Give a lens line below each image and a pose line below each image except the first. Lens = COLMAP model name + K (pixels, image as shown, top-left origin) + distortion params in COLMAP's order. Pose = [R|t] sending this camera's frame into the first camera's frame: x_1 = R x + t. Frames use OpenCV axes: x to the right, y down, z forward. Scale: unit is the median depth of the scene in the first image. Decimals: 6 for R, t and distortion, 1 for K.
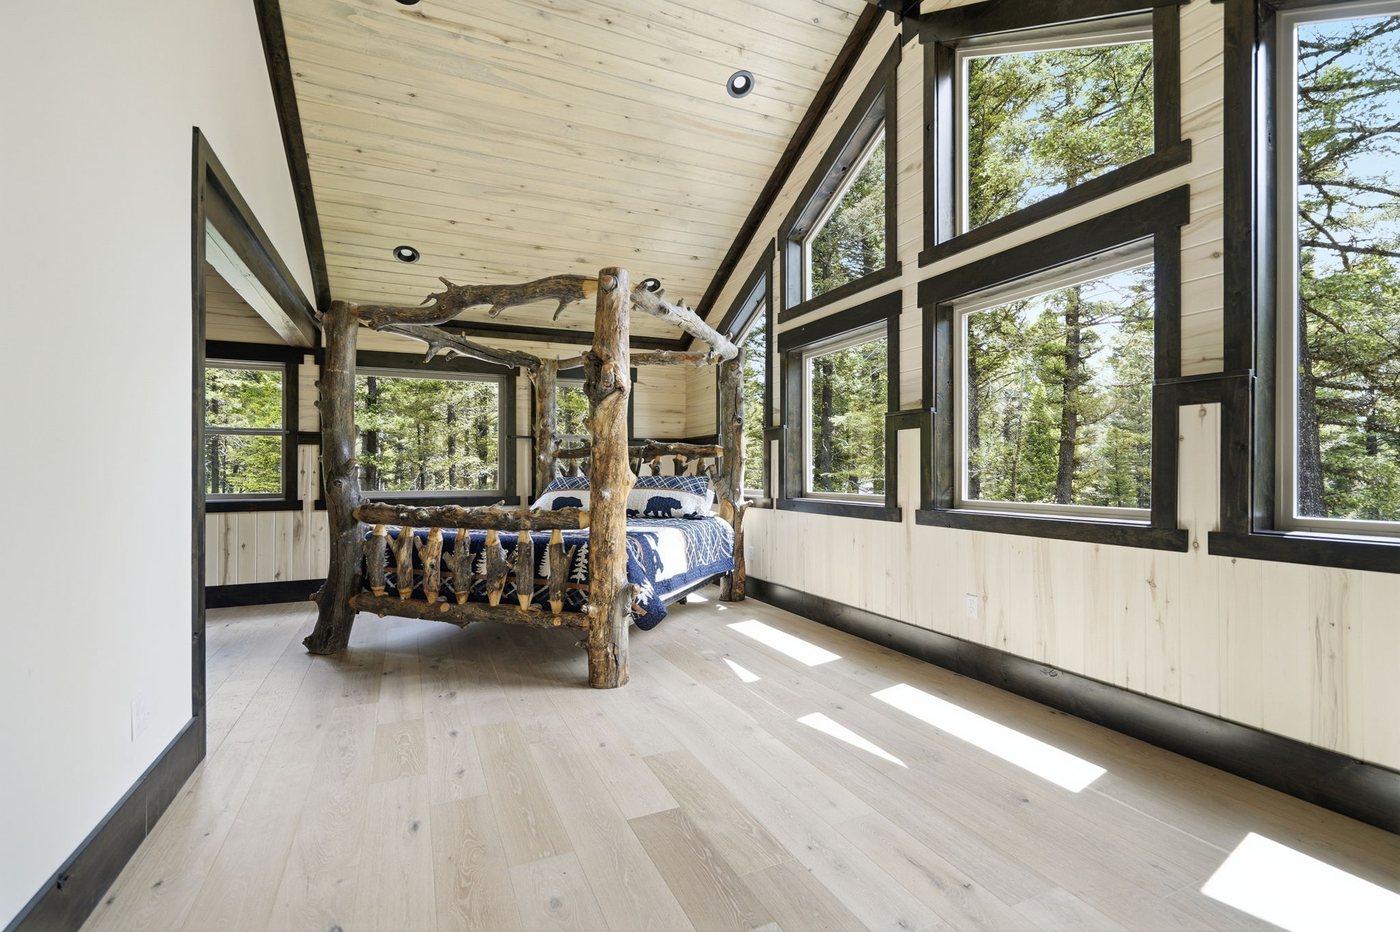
lens RADIAL K [[638.4, 0, 699.8], [0, 638.4, 470.6], [0, 0, 1]] dist [0.000513, -0.001383]
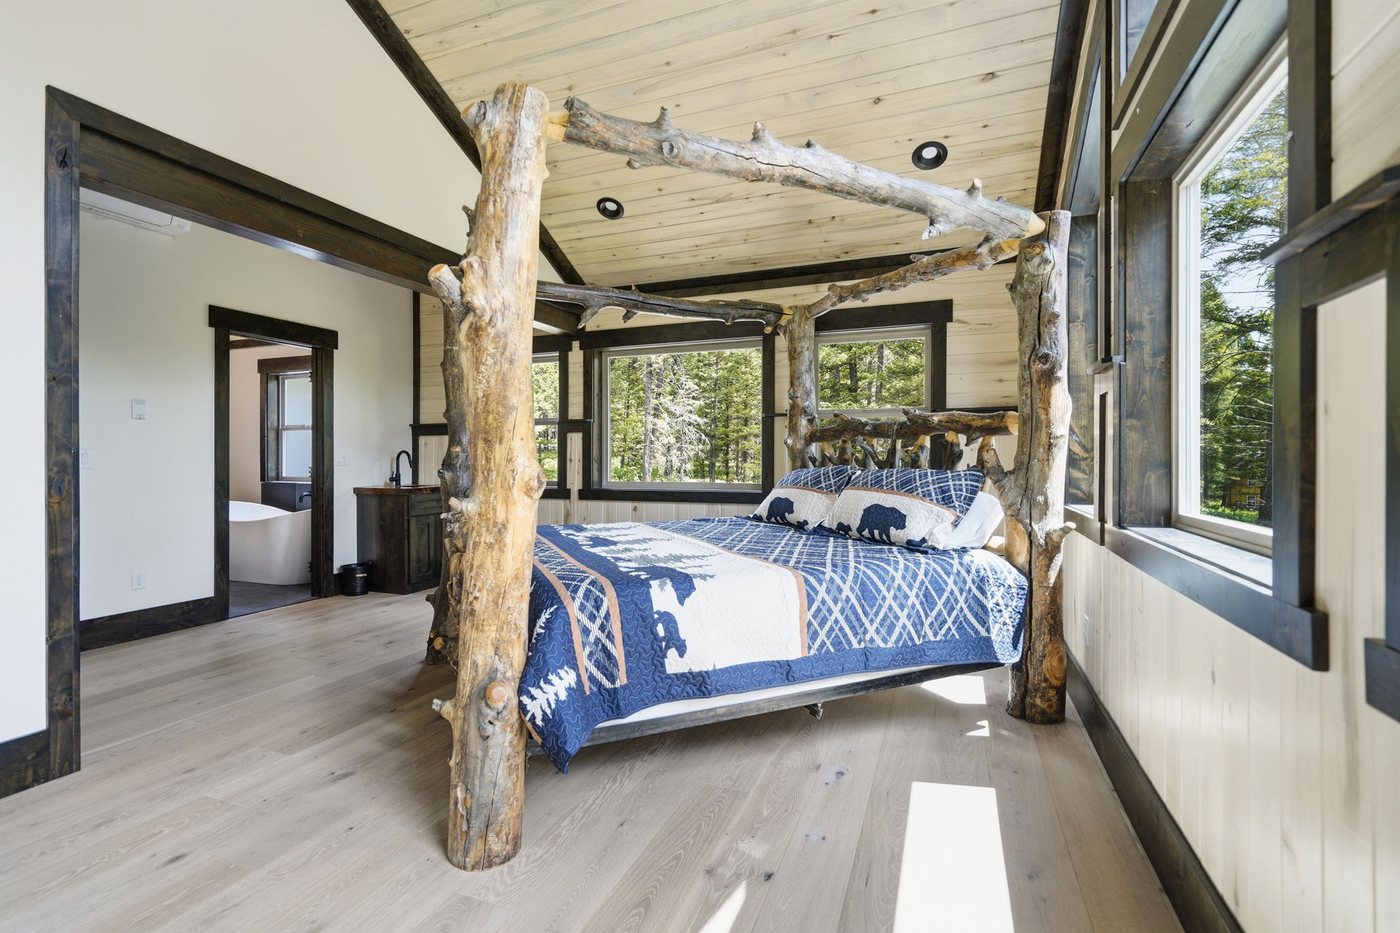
lens RADIAL K [[638.4, 0, 699.6], [0, 638.4, 459.0], [0, 0, 1]] dist [0.000513, -0.001383]
pose [[0.693359, 0.001668, -0.720591, 0.241384], [0.000277, 0.999997, 0.002581, -0.002468], [0.720593, -0.001989, 0.693356, 0.480968]]
